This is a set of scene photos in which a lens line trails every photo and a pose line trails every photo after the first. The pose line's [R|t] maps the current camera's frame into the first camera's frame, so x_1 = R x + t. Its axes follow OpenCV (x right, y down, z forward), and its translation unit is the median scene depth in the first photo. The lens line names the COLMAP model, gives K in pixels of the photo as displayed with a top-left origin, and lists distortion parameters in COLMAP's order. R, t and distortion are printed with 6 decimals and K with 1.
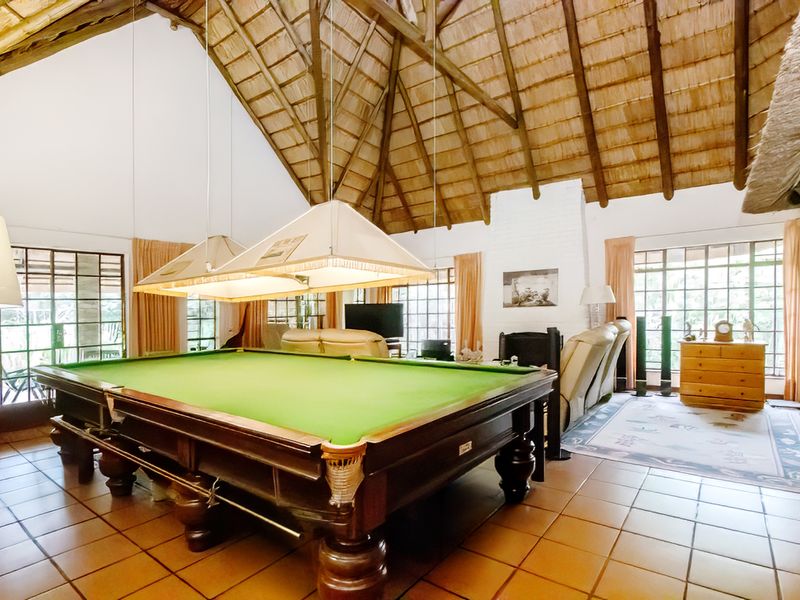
lens RADIAL K [[418.8, 0, 400.0], [0, 418.8, 300.0], [0, 0, 1]] dist [-0.000397, -0.000058]
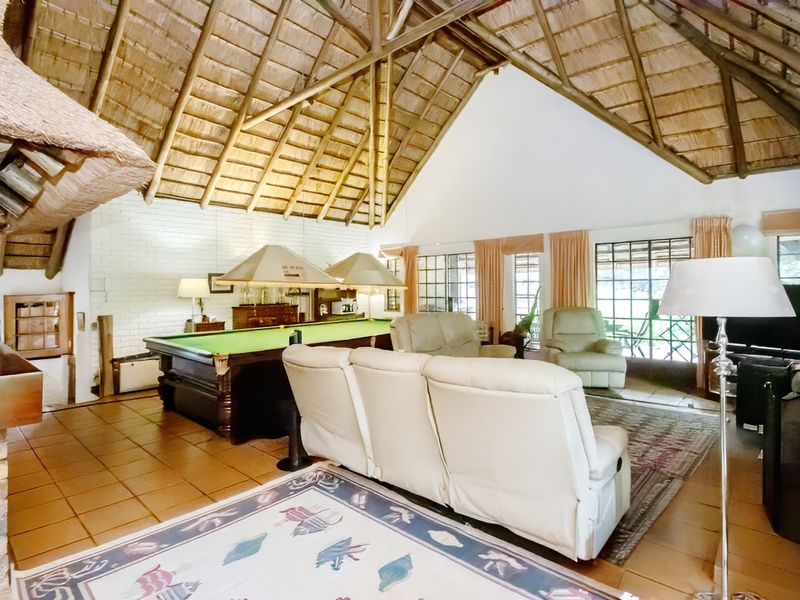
lens RADIAL K [[418.8, 0, 400.0], [0, 418.8, 300.0], [0, 0, 1]] dist [-0.000397, -0.000058]
pose [[-0.080126, 0.040143, -0.995976, 1.200513], [0.032840, 0.998753, 0.037613, -0.023838], [0.996244, -0.029694, -0.081345, 1.248786]]
